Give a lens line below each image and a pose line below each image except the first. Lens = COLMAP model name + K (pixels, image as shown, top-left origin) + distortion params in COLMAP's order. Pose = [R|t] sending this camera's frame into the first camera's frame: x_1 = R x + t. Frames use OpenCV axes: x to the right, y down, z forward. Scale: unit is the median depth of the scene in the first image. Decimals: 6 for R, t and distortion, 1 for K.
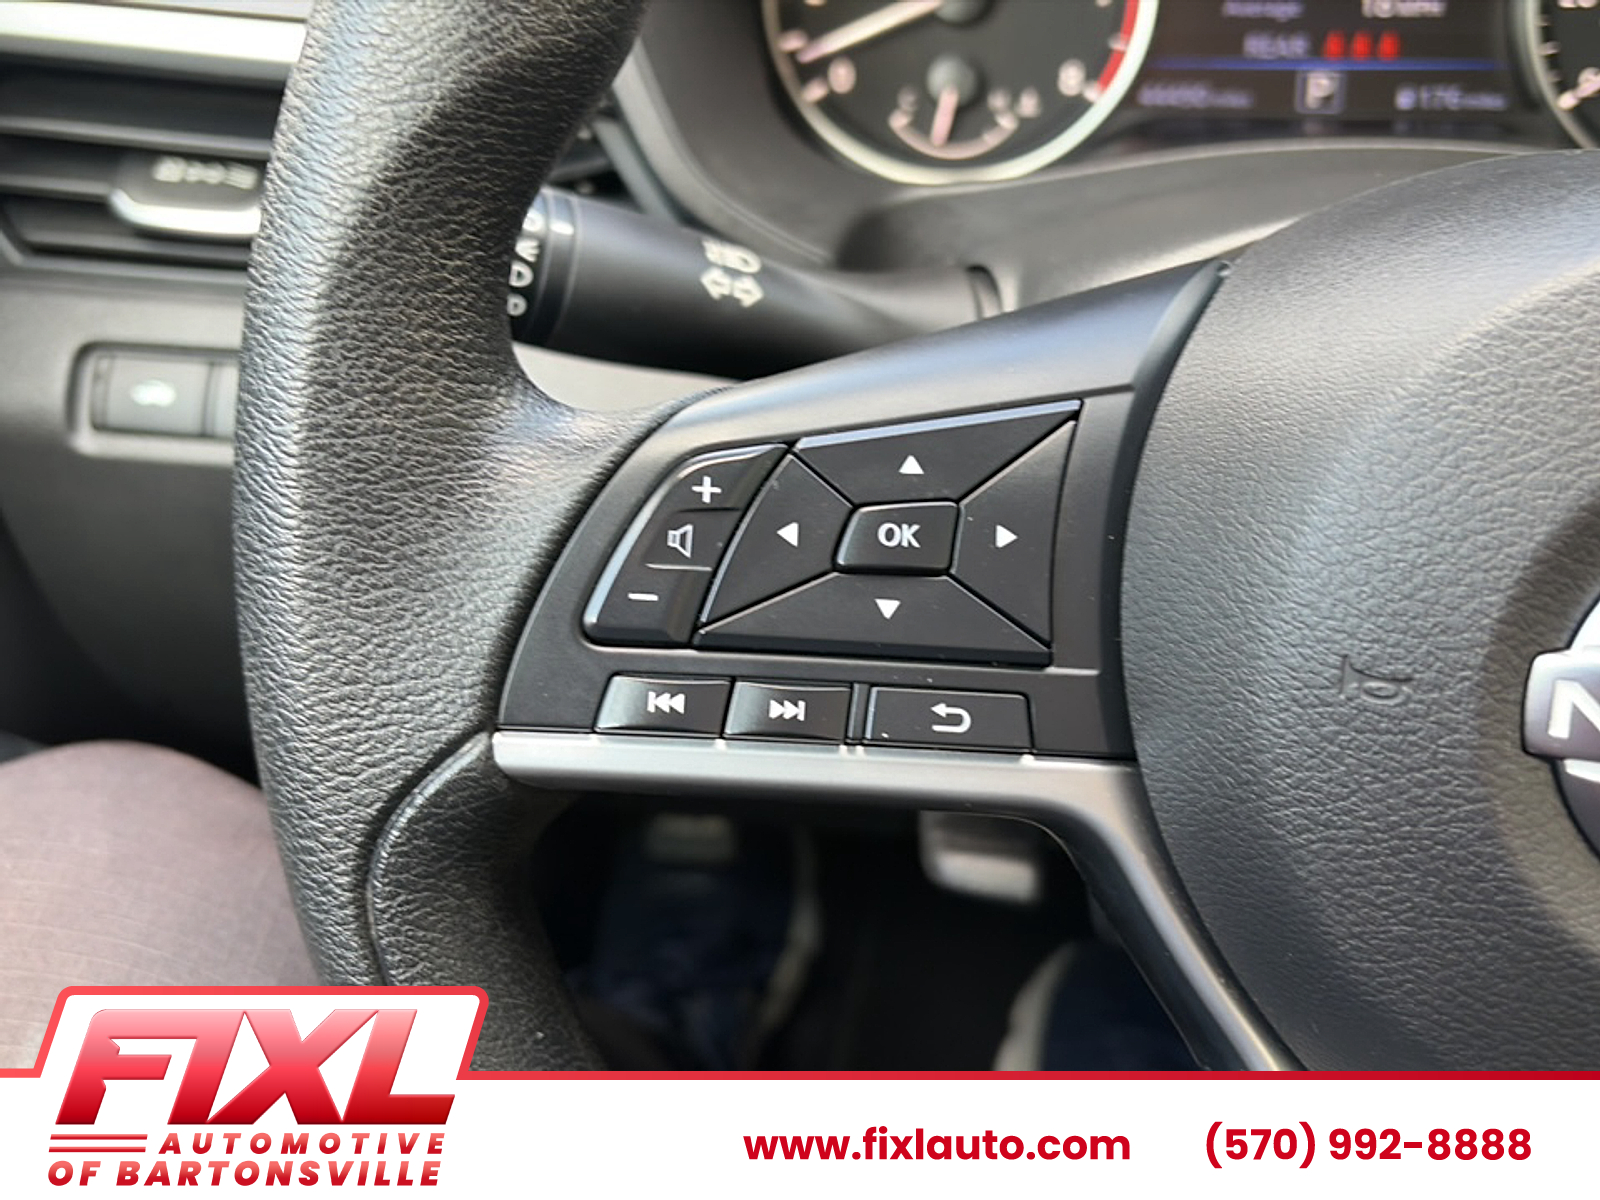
lens RADIAL K [[1565.8, 0, 800.0], [0, 1565.8, 600.0], [0, 0, 1]] dist [0.061622, -0.138563]
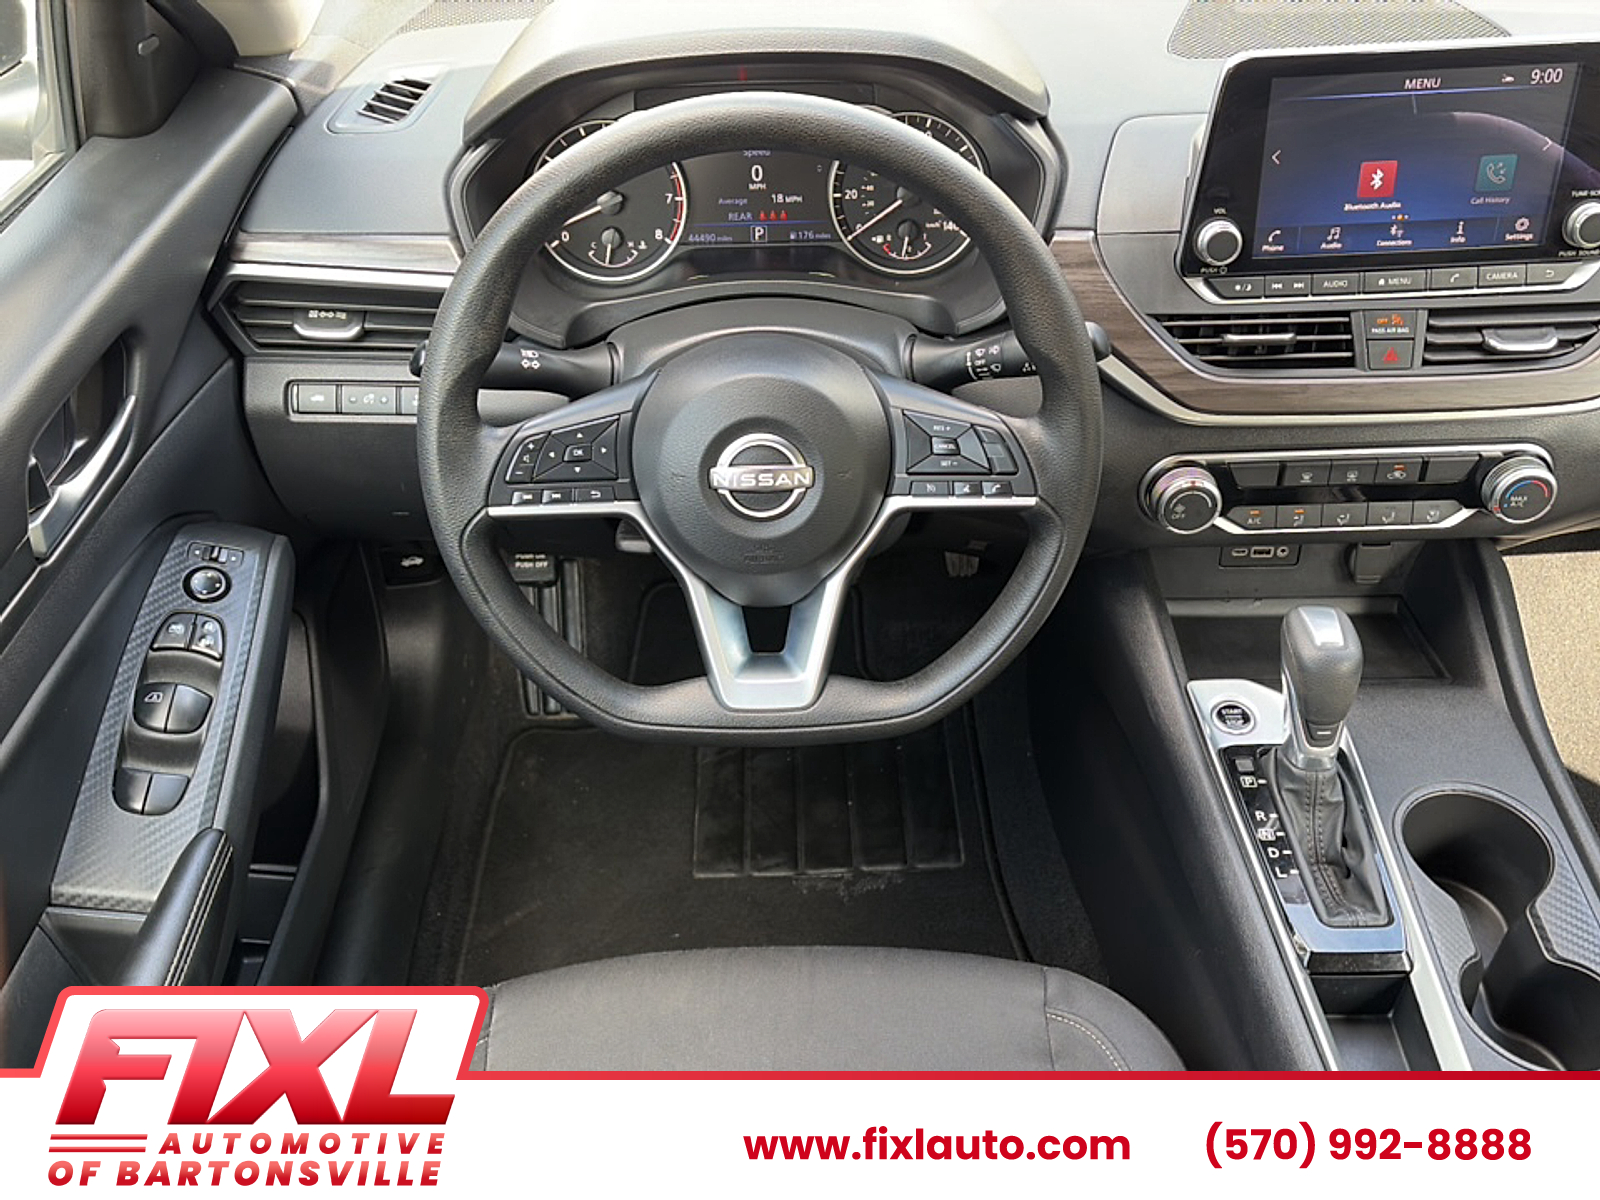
lens RADIAL K [[1596.5, 0, 803.9], [0, 1596.5, 630.1], [0, 0, 1]] dist [0.049153, -0.019766]
pose [[0.990705, -0.091347, 0.100795, 0.188014], [0.075632, 0.985788, 0.150004, -0.170609], [-0.113065, -0.140986, 0.983534, -3.382051]]
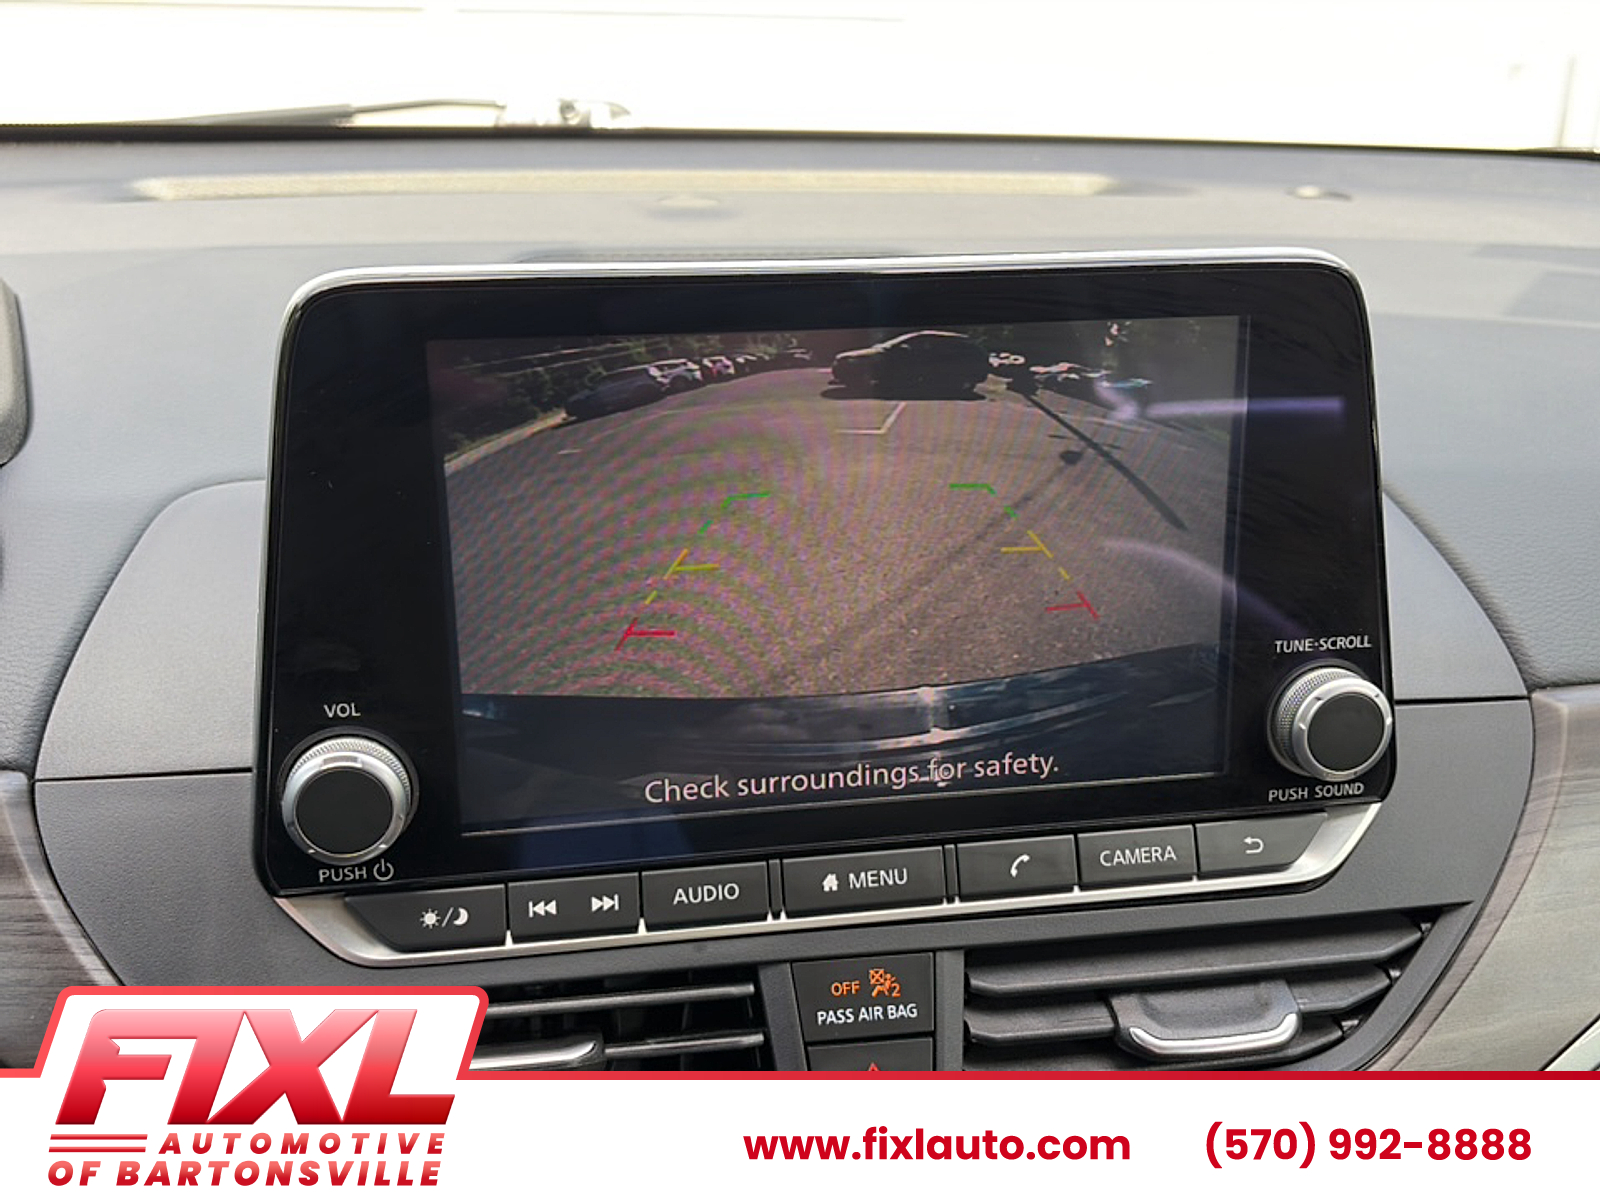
lens RADIAL K [[1573.5, 0, 800.0], [0, 1573.5, 600.0], [0, 0, 1]] dist [0.017794, -0.021909]
pose [[0.958751, -0.075131, 0.274137, 2.008713], [0.116735, 0.983424, -0.138742, -0.416018], [-0.259169, 0.165021, 0.951630, -0.366569]]
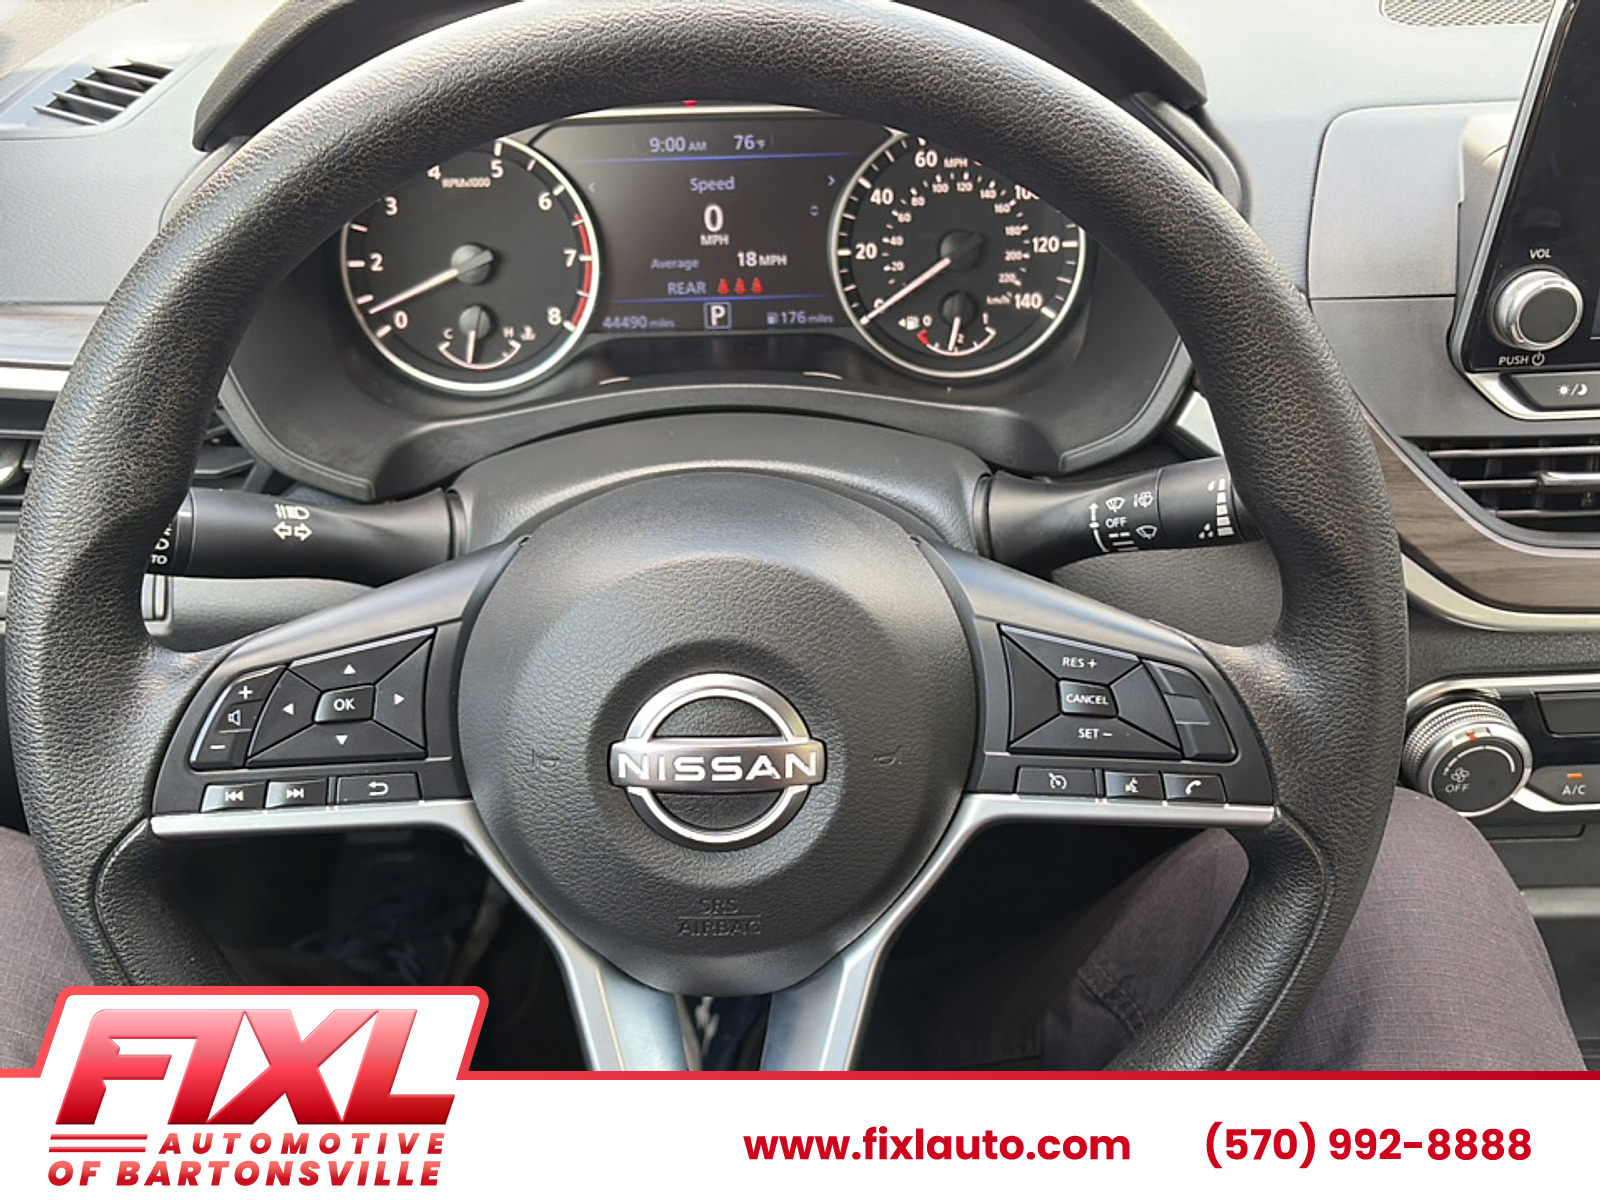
lens RADIAL K [[1603.6, 0, 782.5], [0, 1603.6, 603.3], [0, 0, 1]] dist [0.070017, -0.028261]
pose [[0.990500, -0.083351, 0.109369, 0.423019], [0.079059, 0.995941, 0.043016, -0.225205], [-0.112510, -0.033961, 0.993070, -1.224544]]
